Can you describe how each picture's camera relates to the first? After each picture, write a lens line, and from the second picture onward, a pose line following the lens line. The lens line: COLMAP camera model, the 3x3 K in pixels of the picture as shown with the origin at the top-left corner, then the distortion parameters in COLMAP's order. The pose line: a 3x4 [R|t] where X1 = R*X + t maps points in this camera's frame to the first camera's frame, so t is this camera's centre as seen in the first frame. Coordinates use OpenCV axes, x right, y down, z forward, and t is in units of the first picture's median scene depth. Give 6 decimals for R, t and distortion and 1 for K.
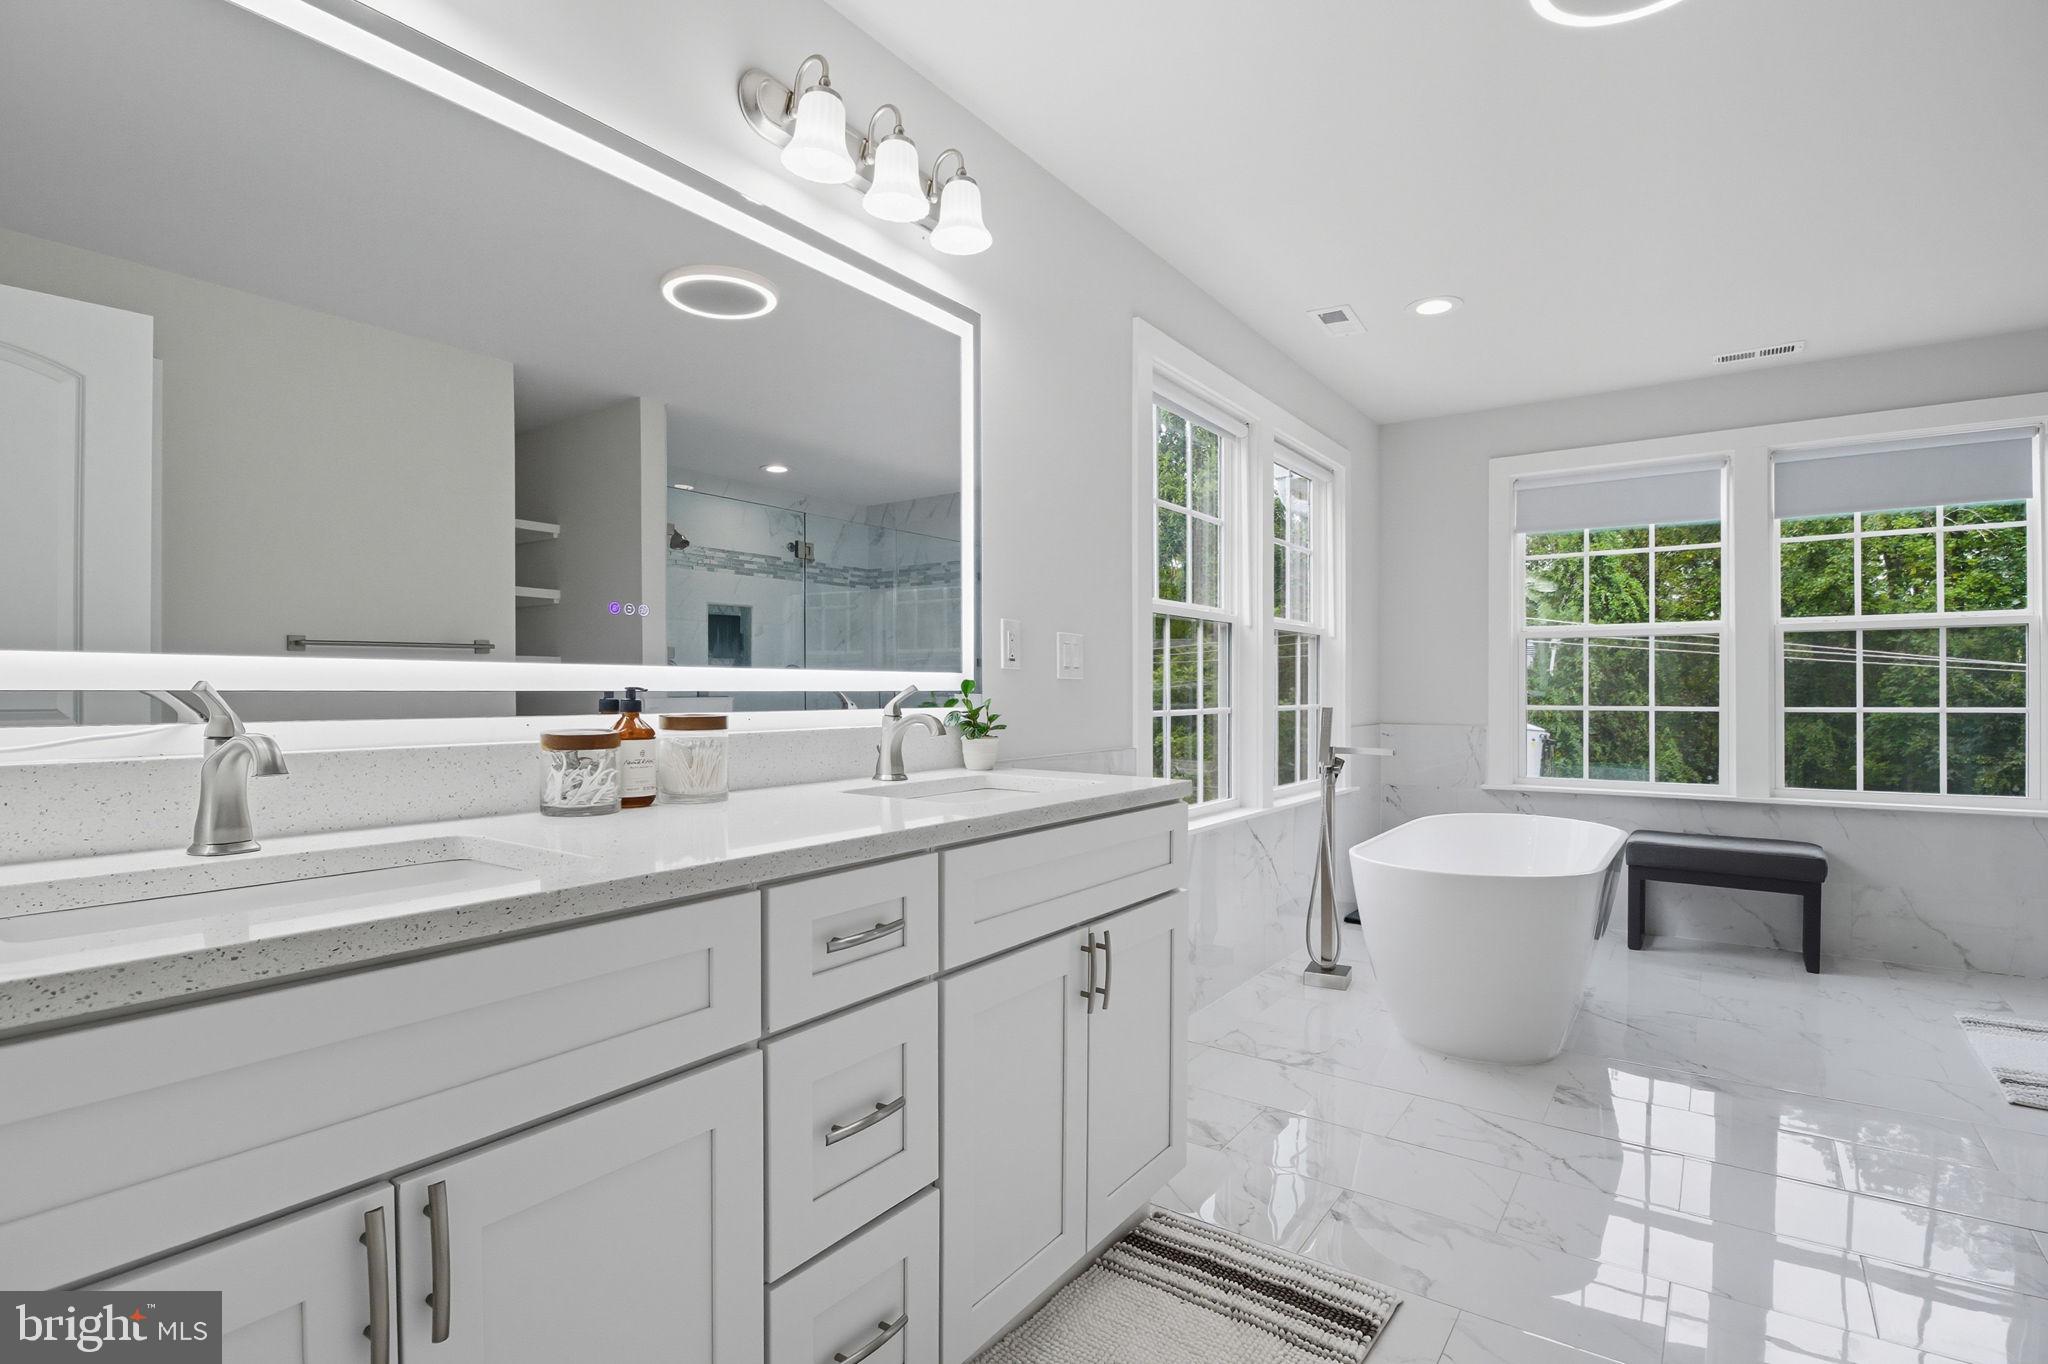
lens RADIAL K [[980.1, 0, 1016.2], [0, 980.1, 694.9], [0, 0, 1]] dist [0.019967, -0.023183]
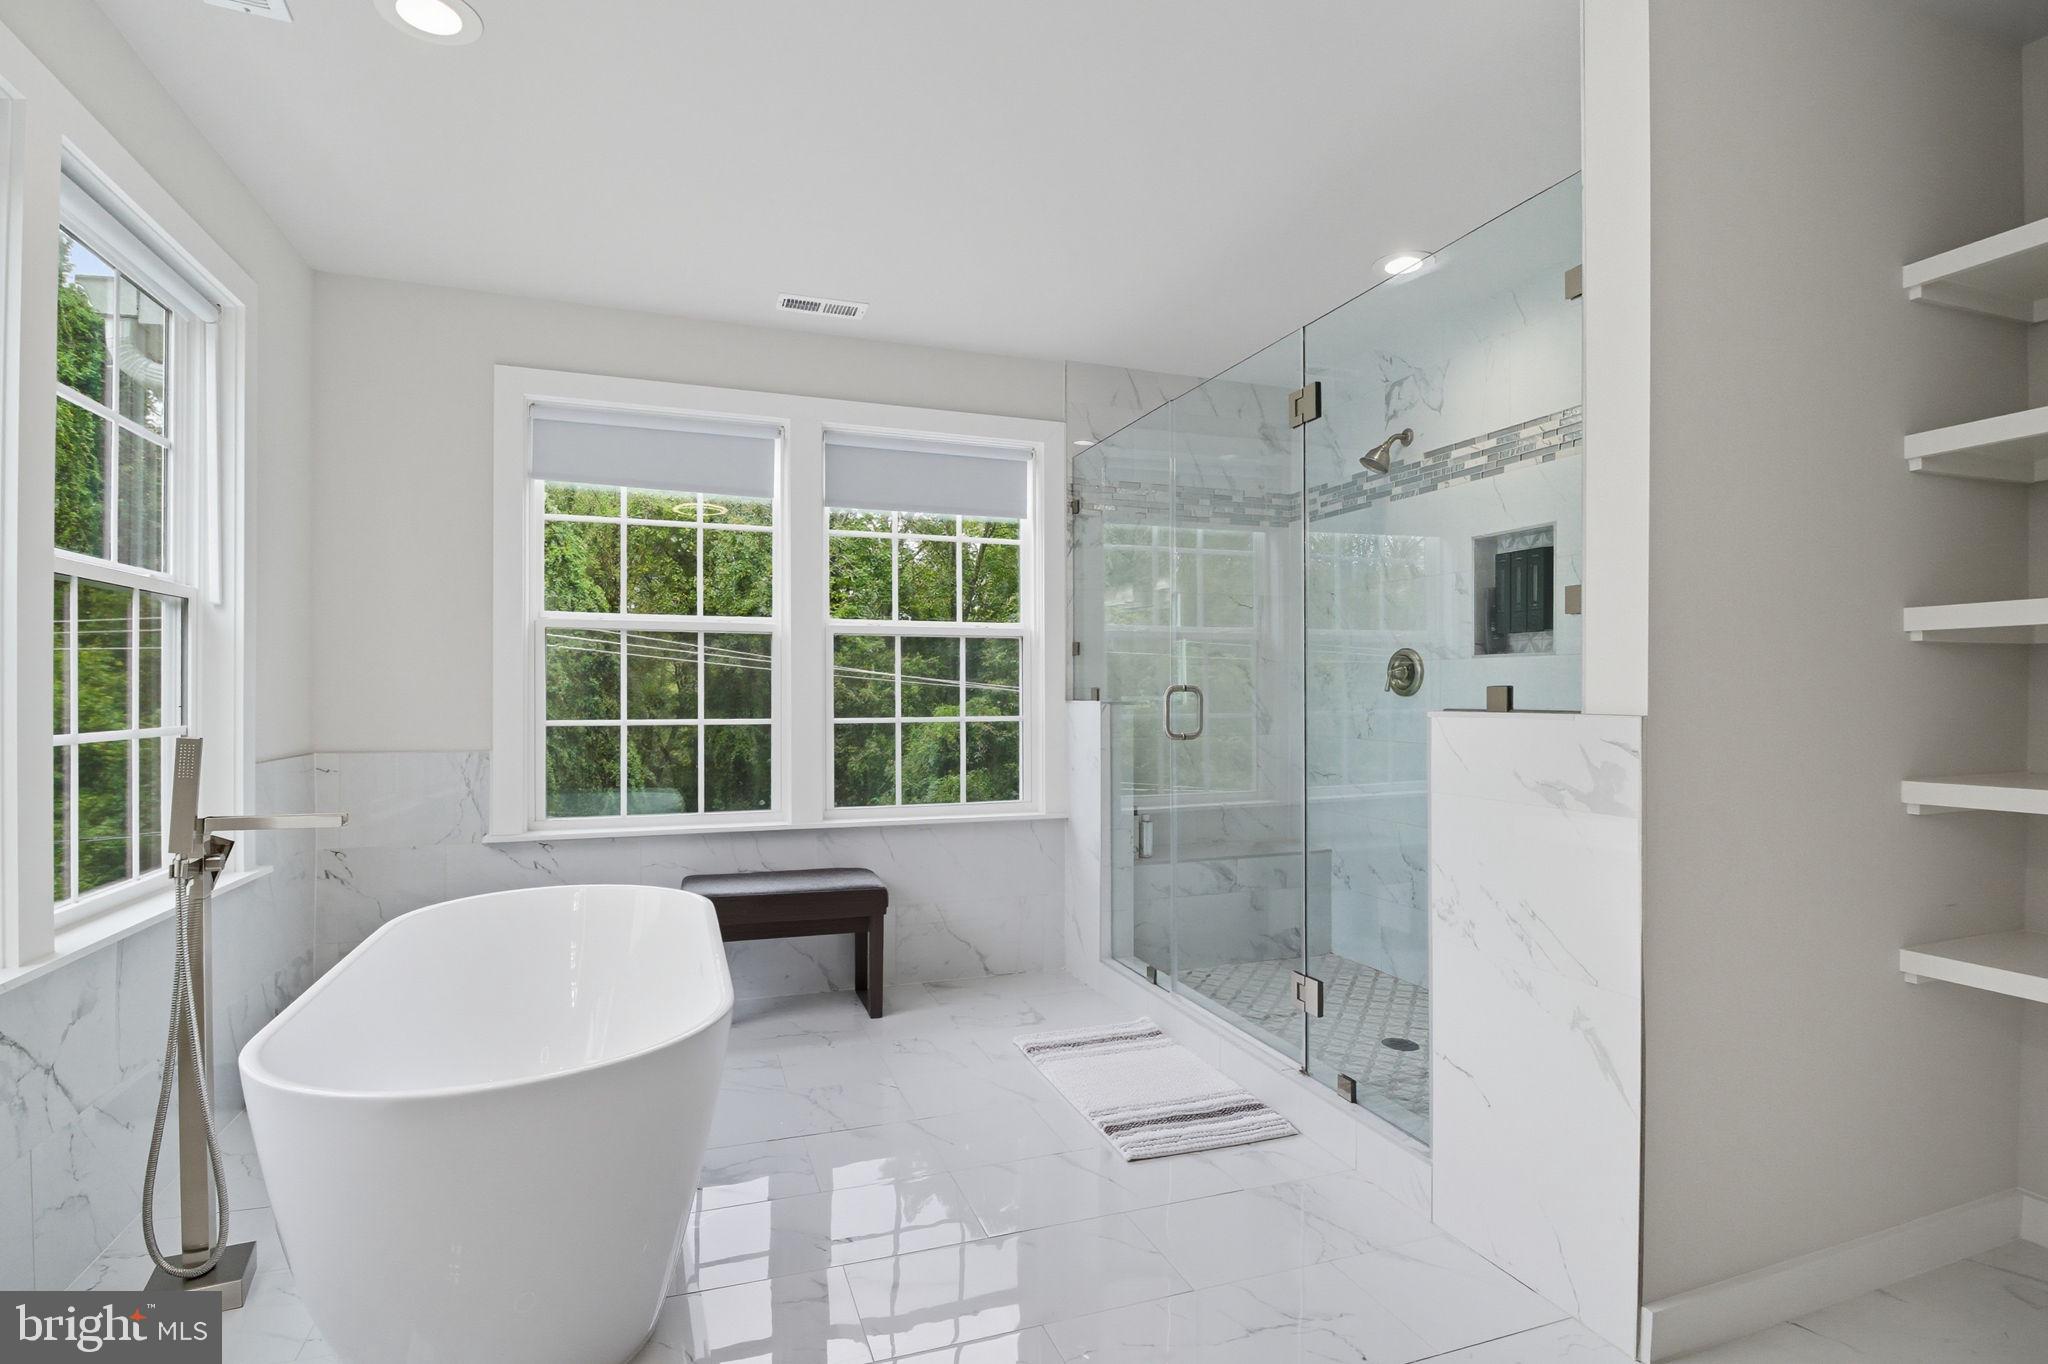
lens RADIAL K [[980.1, 0, 1016.2], [0, 980.1, 694.9], [0, 0, 1]] dist [0.019967, -0.023183]
pose [[0.559272, 0.000935, 0.828984, 0.130678], [0.002801, 0.999992, -0.003017, -0.005745], [-0.828979, 0.004010, 0.559265, 0.358060]]
